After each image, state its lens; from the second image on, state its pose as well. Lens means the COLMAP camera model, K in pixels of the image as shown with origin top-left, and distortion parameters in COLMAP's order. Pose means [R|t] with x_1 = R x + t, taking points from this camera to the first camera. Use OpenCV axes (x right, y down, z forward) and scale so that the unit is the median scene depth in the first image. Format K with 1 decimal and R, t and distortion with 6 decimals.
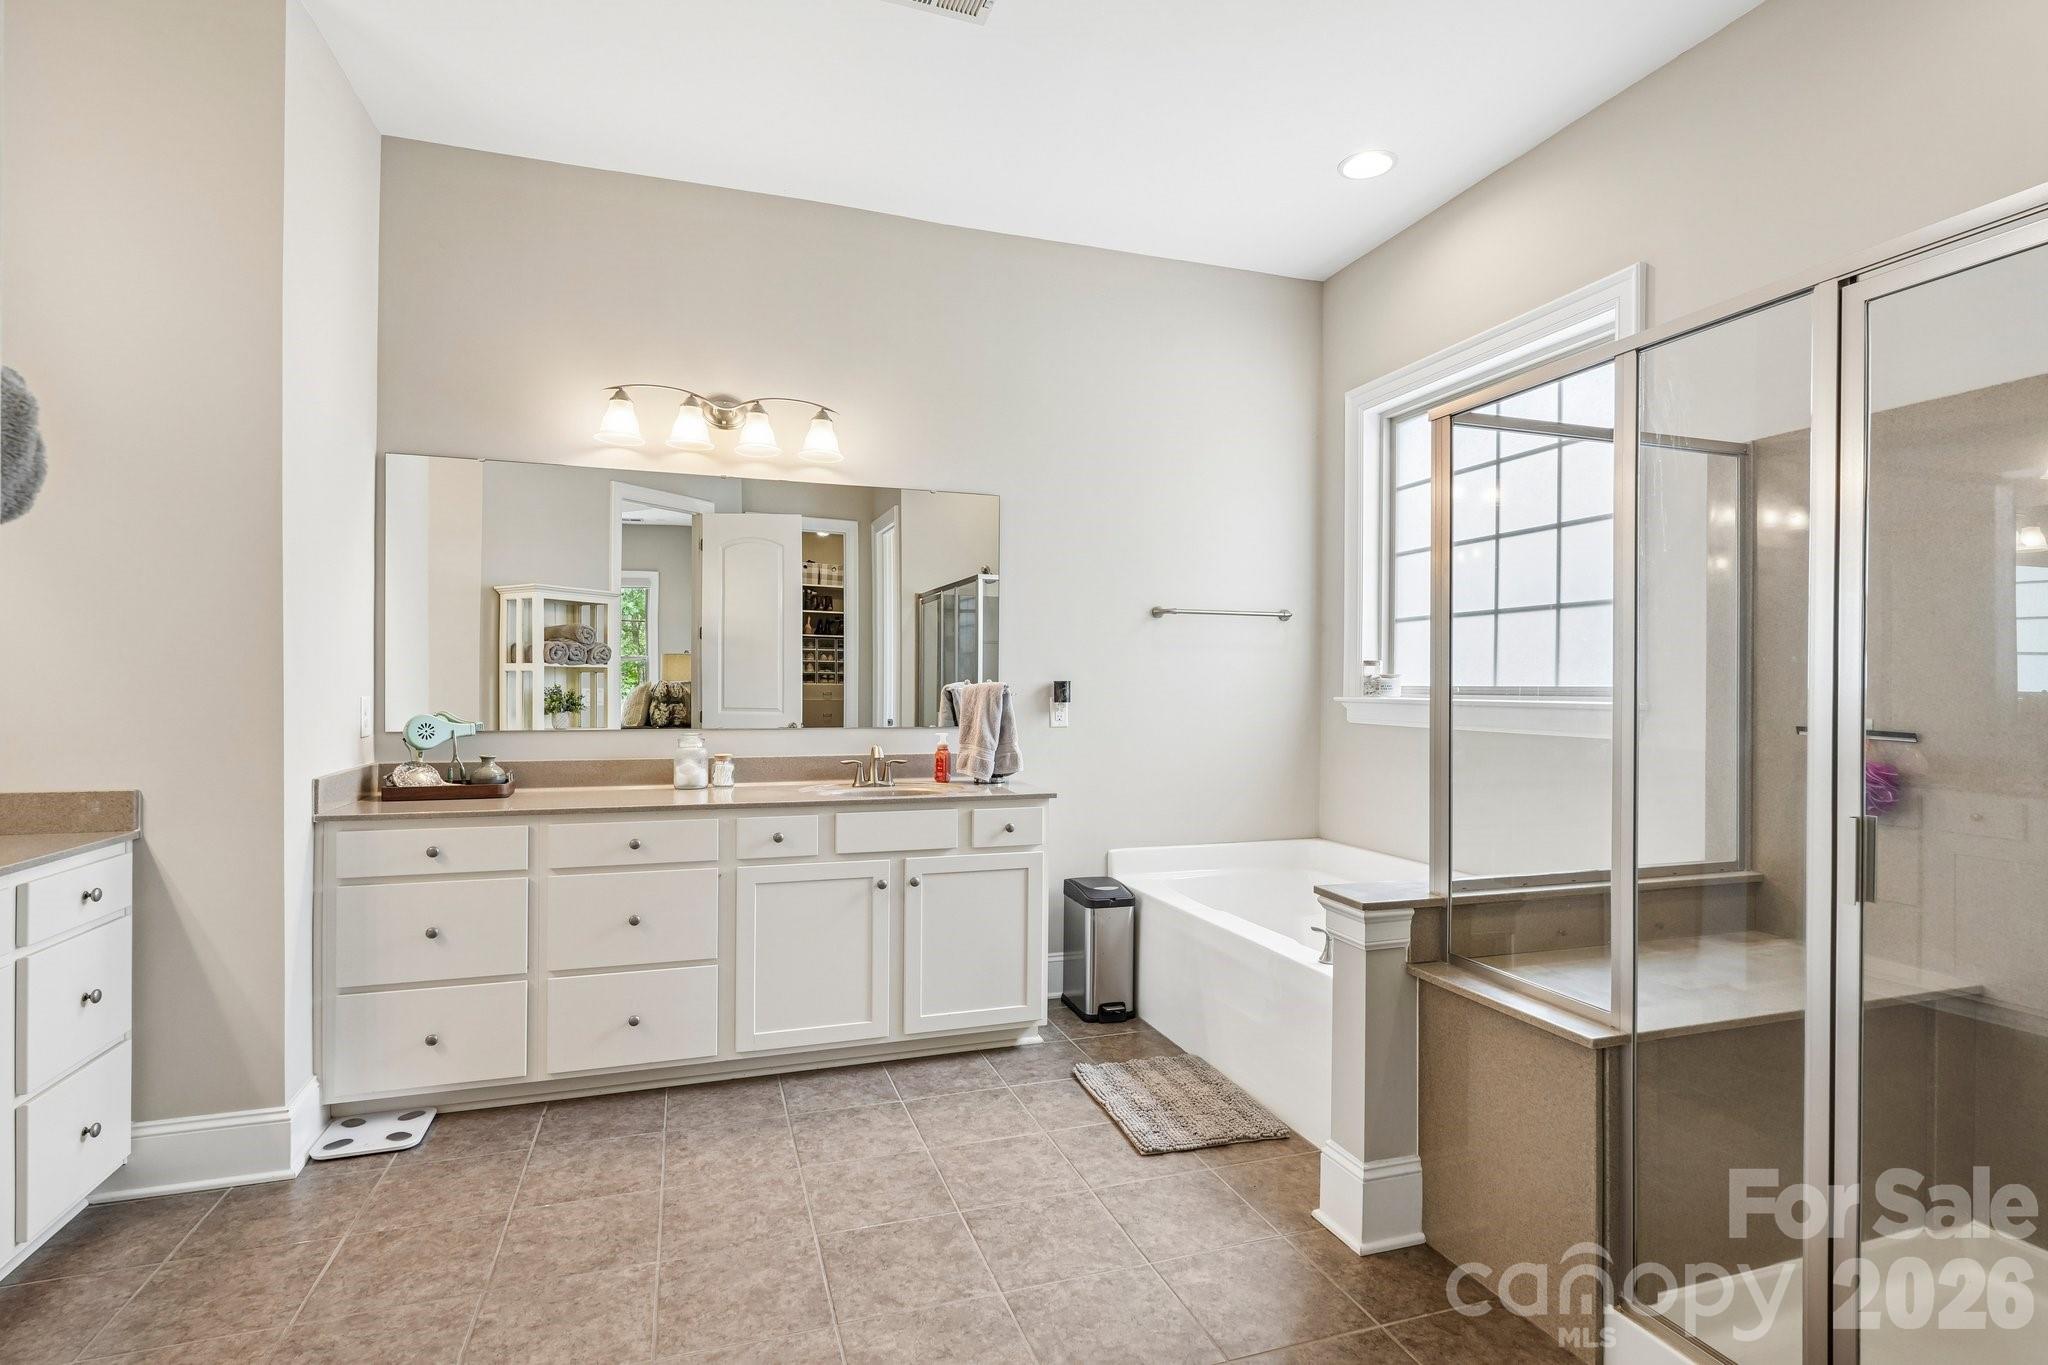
lens RADIAL K [[1000.8, 0, 1025.3], [0, 1000.8, 682.6], [0, 0, 1]] dist [-0.000180, 0.001943]
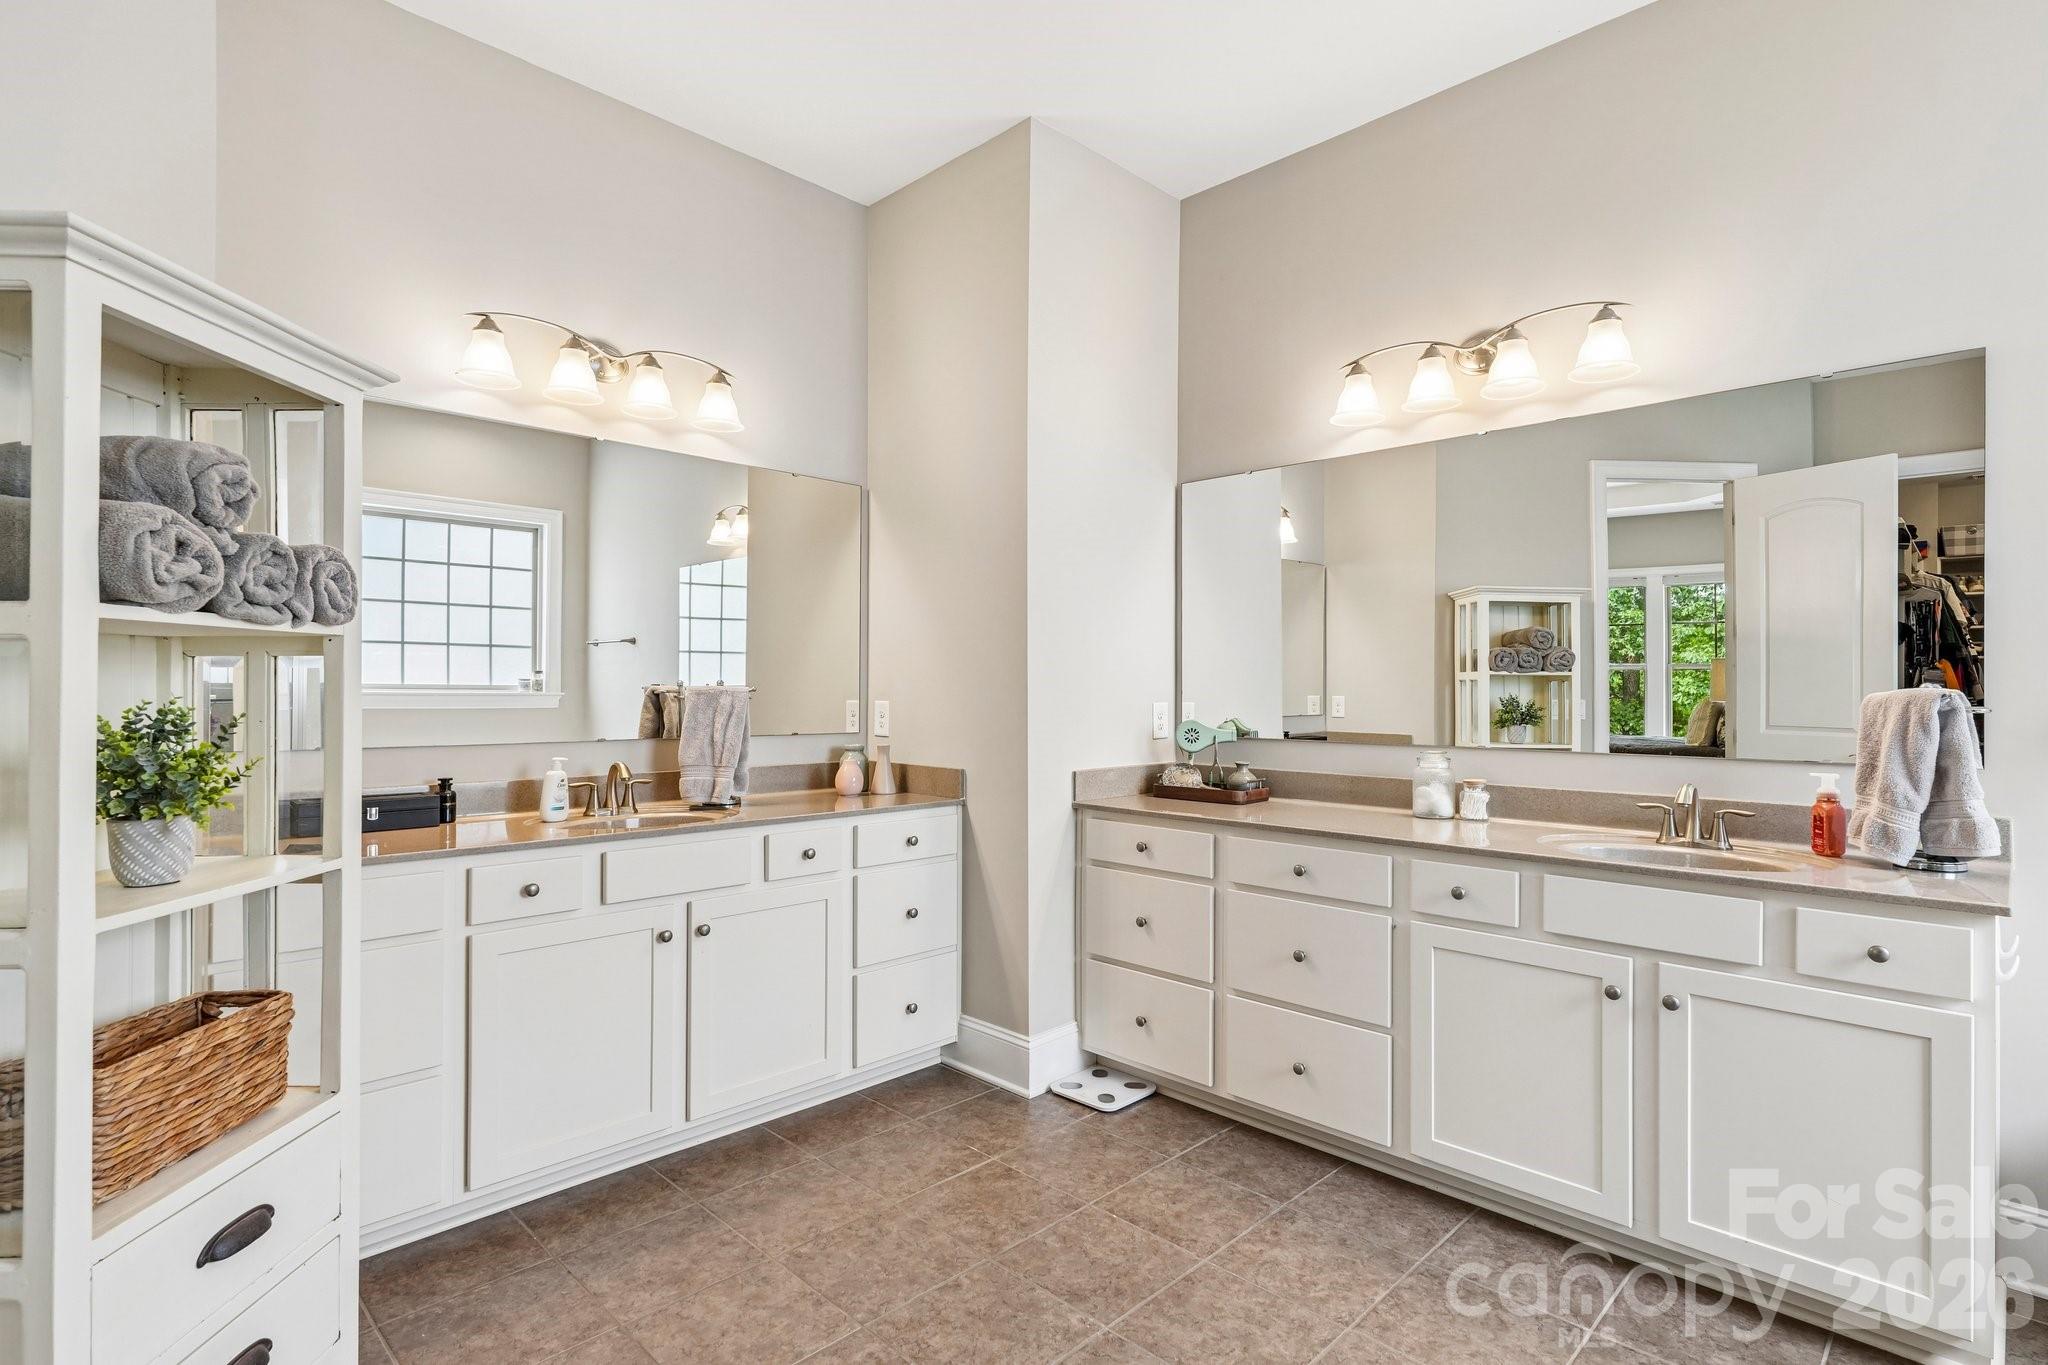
lens RADIAL K [[1000.8, 0, 1022.0], [0, 1000.8, 686.1], [0, 0, 1]] dist [-0.000180, 0.001943]
pose [[0.450009, -0.005865, -0.893005, 0.271472], [-0.002272, 0.999968, -0.007713, 0.004207], [0.893021, 0.005500, 0.449981, 0.345563]]
